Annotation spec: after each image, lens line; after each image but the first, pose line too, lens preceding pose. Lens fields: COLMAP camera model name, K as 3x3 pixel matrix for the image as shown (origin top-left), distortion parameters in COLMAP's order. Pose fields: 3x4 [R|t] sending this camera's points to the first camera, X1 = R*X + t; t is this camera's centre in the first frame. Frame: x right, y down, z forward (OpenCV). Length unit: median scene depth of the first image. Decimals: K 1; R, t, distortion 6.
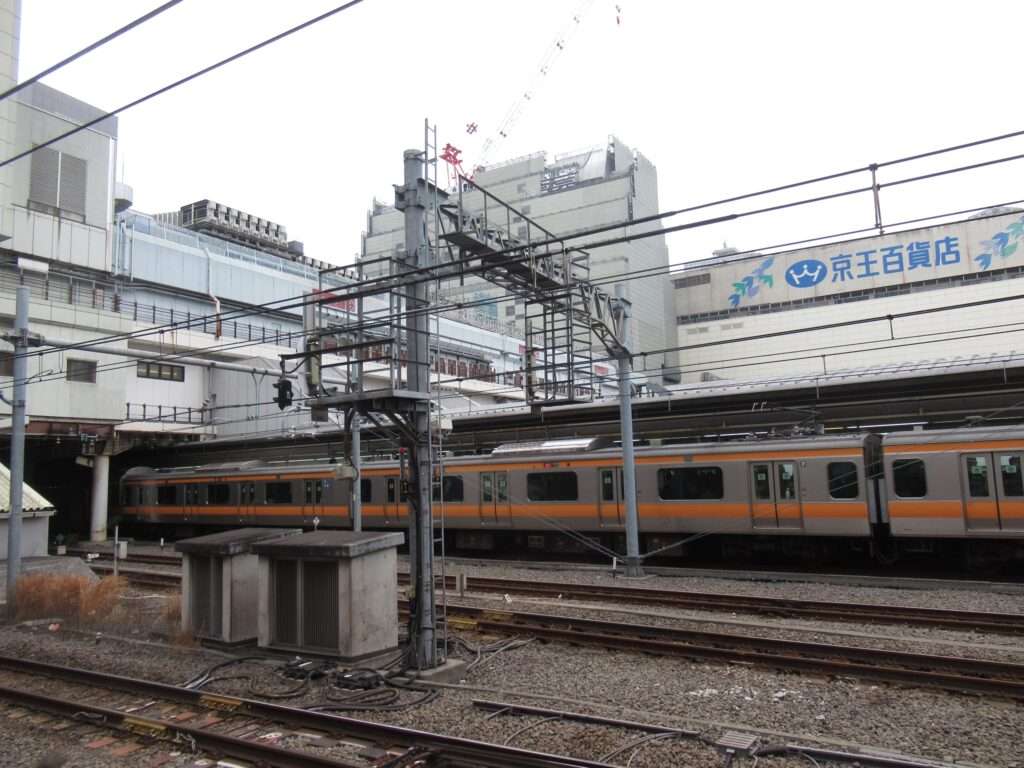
lens RADIAL K [[772.5, 0, 510.9], [0, 772.5, 386.7], [0, 0, 1]] dist [-0.002379, 0.001064]
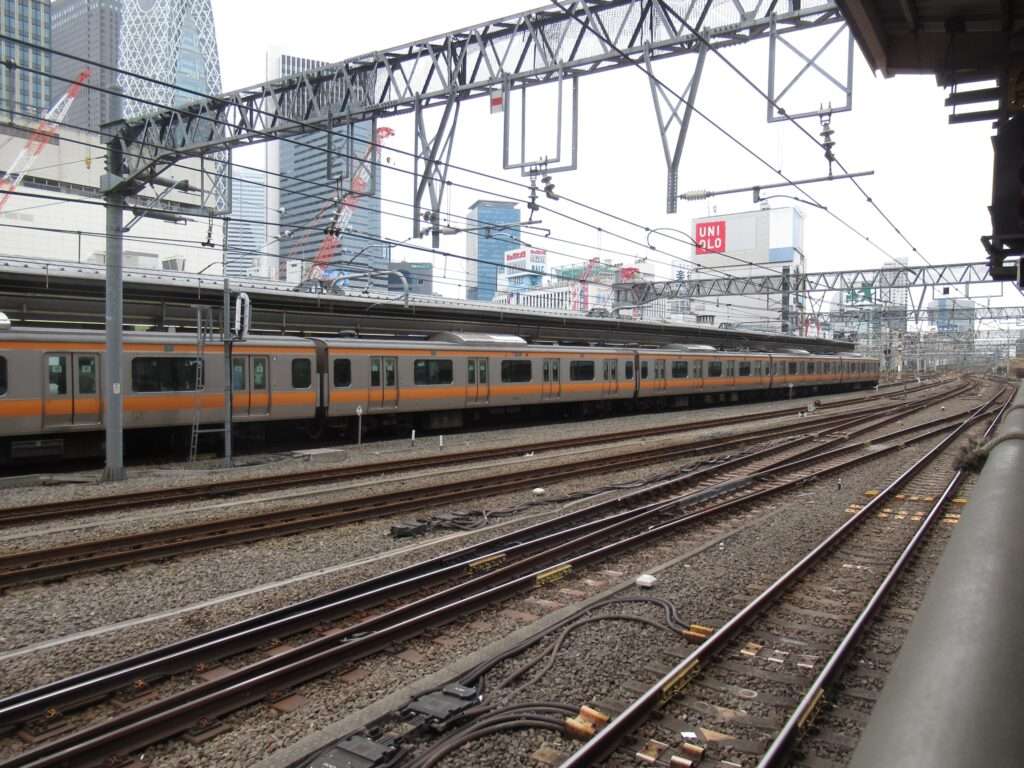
lens RADIAL K [[772.5, 0, 507.6], [0, 772.5, 382.4], [0, 0, 1]] dist [-0.002379, 0.001064]
pose [[0.034275, 0.005873, 0.999395, -0.816874], [-0.119884, 0.992786, -0.001723, 0.100189], [-0.992196, -0.119753, 0.034732, 0.639459]]
